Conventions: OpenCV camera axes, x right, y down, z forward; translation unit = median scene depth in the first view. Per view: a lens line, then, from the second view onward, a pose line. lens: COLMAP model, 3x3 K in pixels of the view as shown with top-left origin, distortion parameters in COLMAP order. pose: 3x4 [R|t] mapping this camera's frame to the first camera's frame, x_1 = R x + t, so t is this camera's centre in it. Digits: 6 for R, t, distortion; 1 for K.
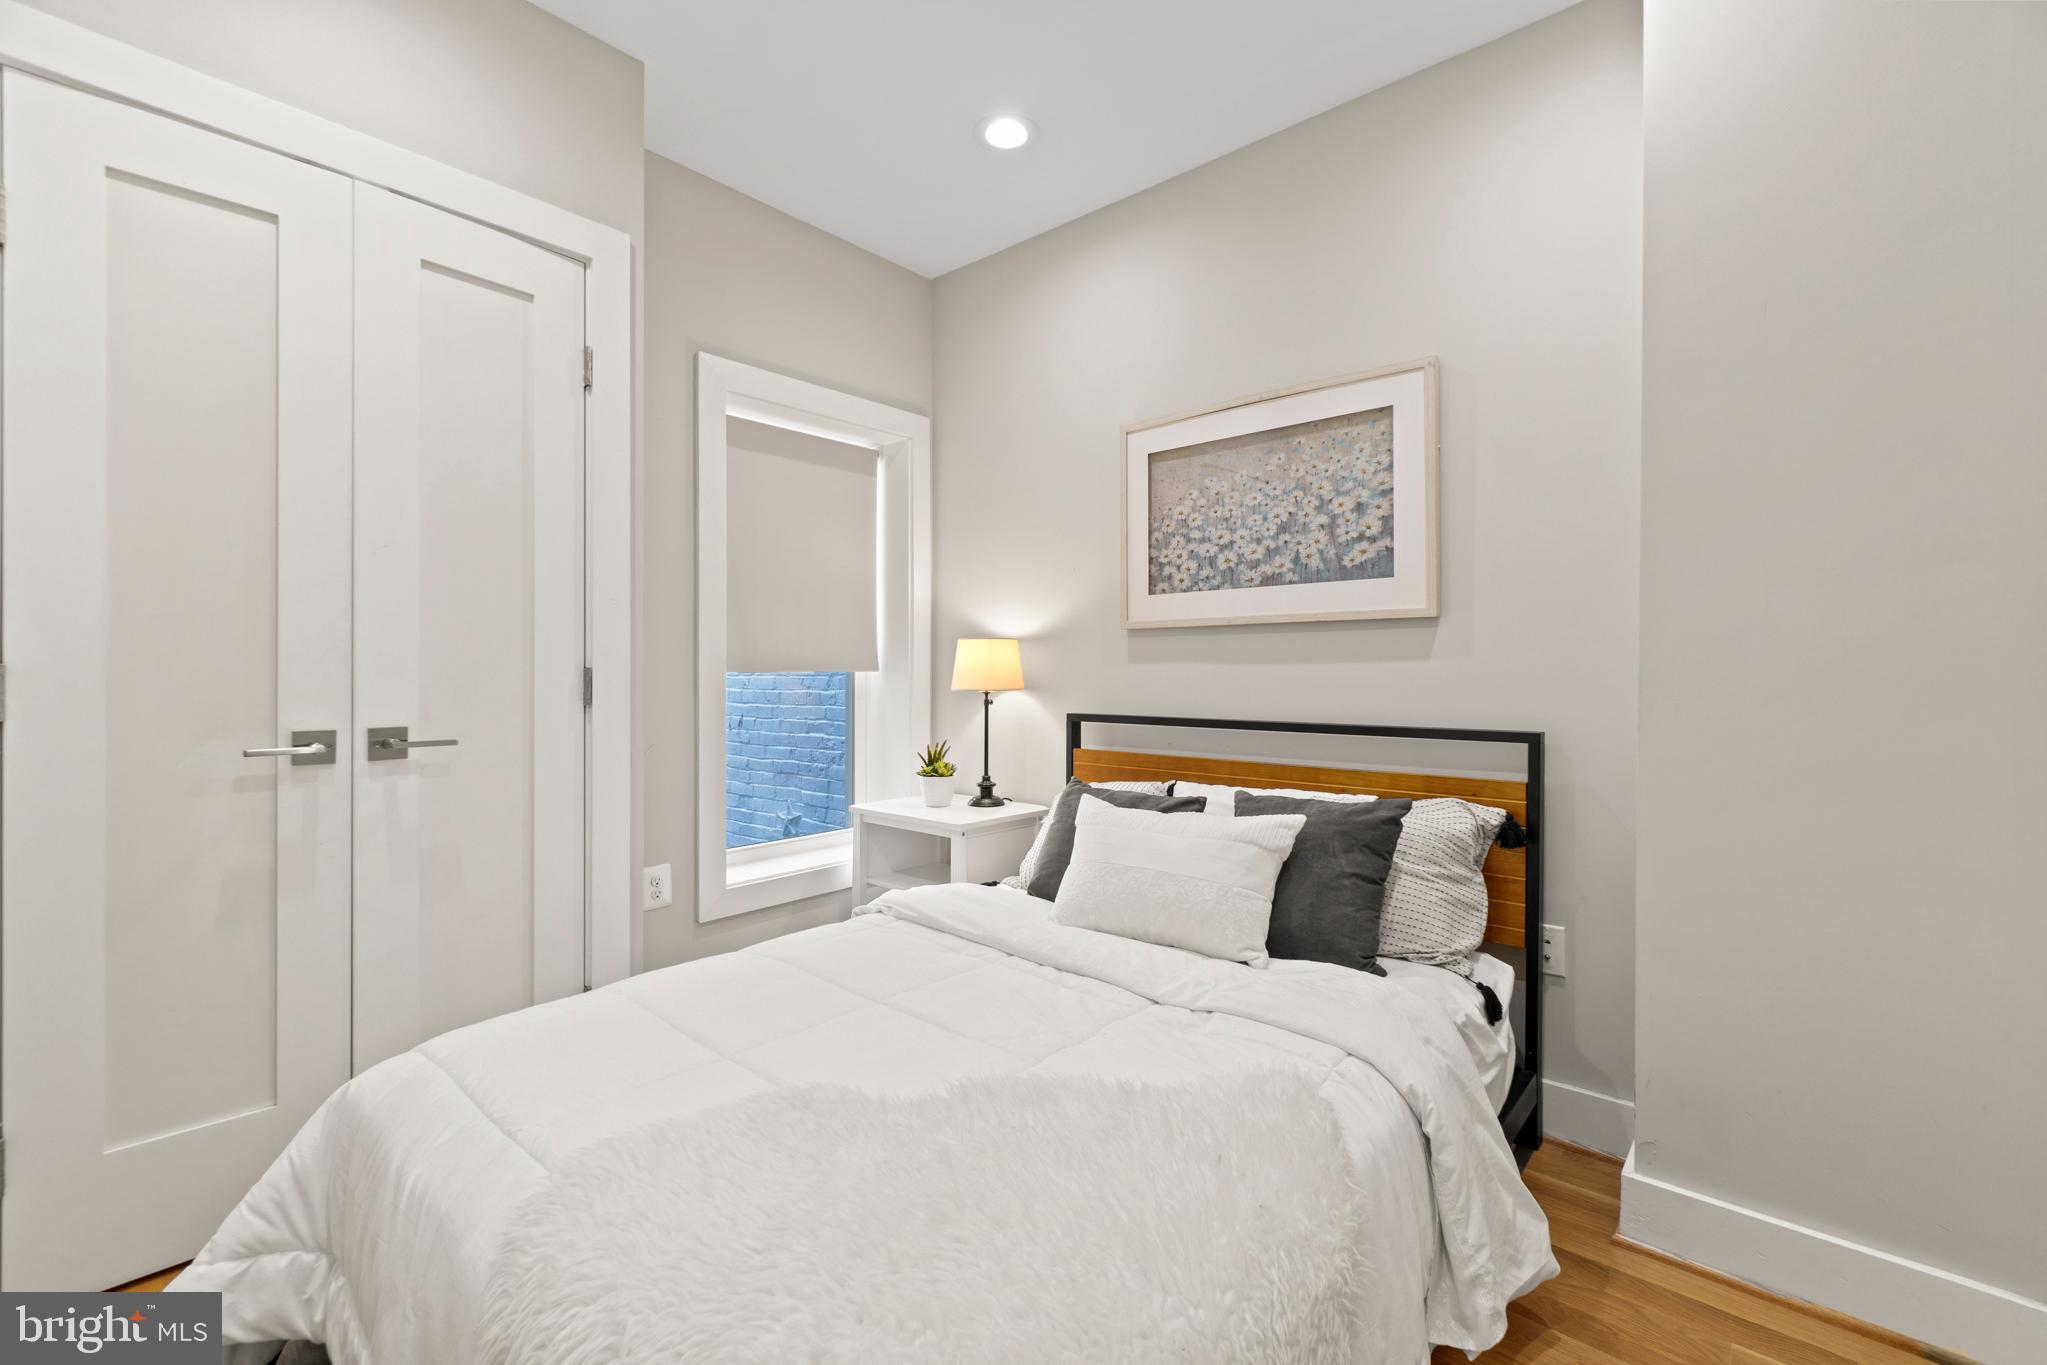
lens RADIAL K [[897.7, 0, 1017.6], [0, 897.7, 668.4], [0, 0, 1]] dist [-0.004991, 0.001733]
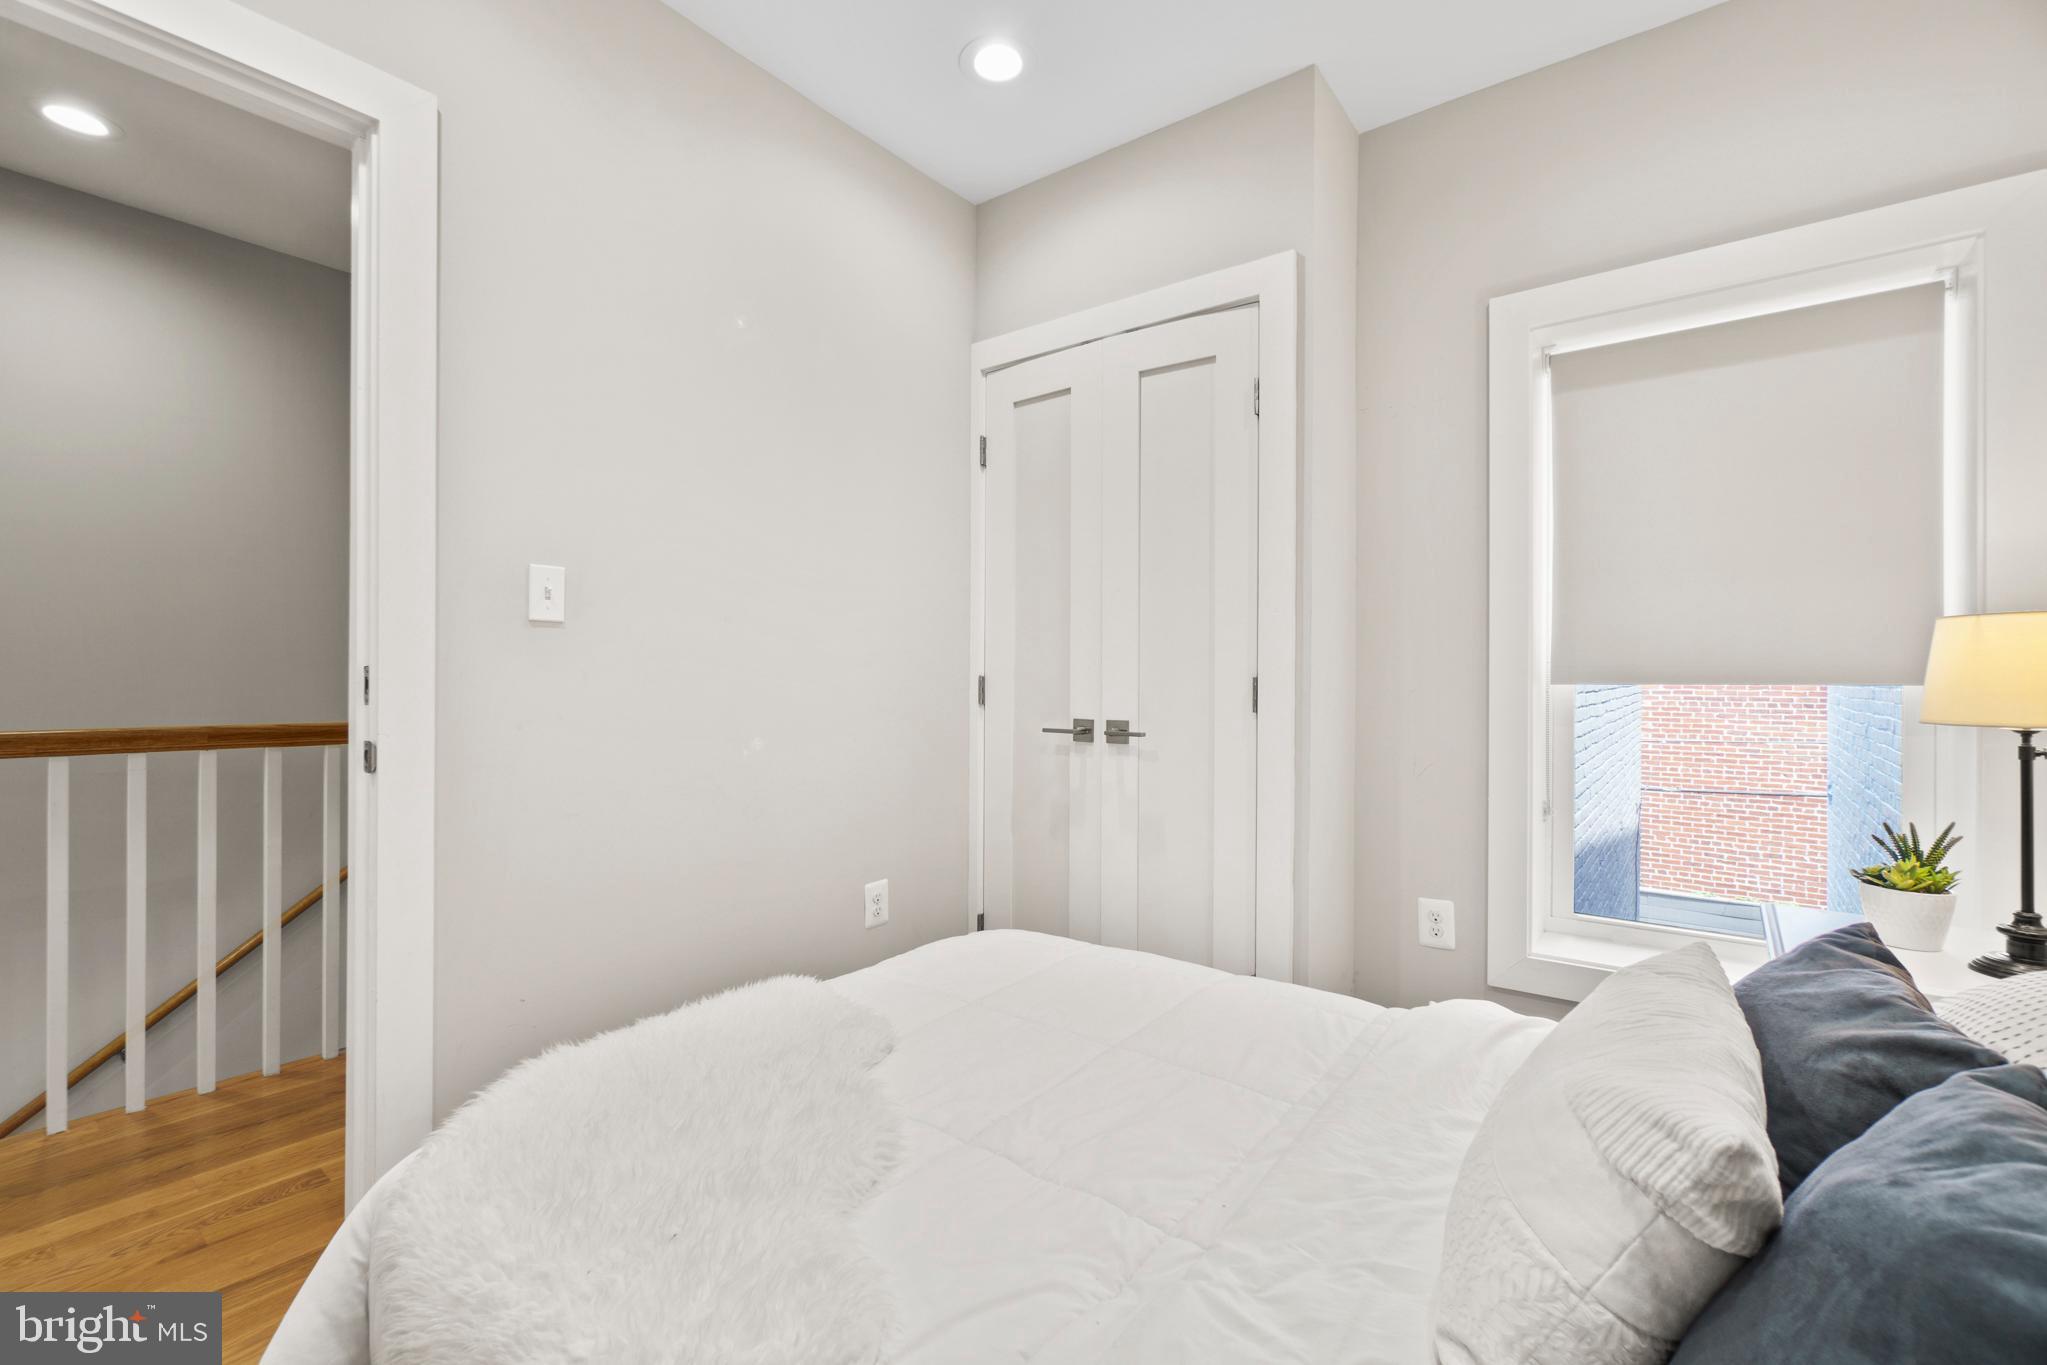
lens RADIAL K [[897.7, 0, 1017.3], [0, 897.7, 684.2], [0, 0, 1]] dist [-0.004991, 0.001733]
pose [[0.039652, 0.004933, -0.999201, 0.589560], [-0.004115, 0.999980, 0.004774, 0.002973], [0.999205, 0.003923, 0.039672, 0.675522]]
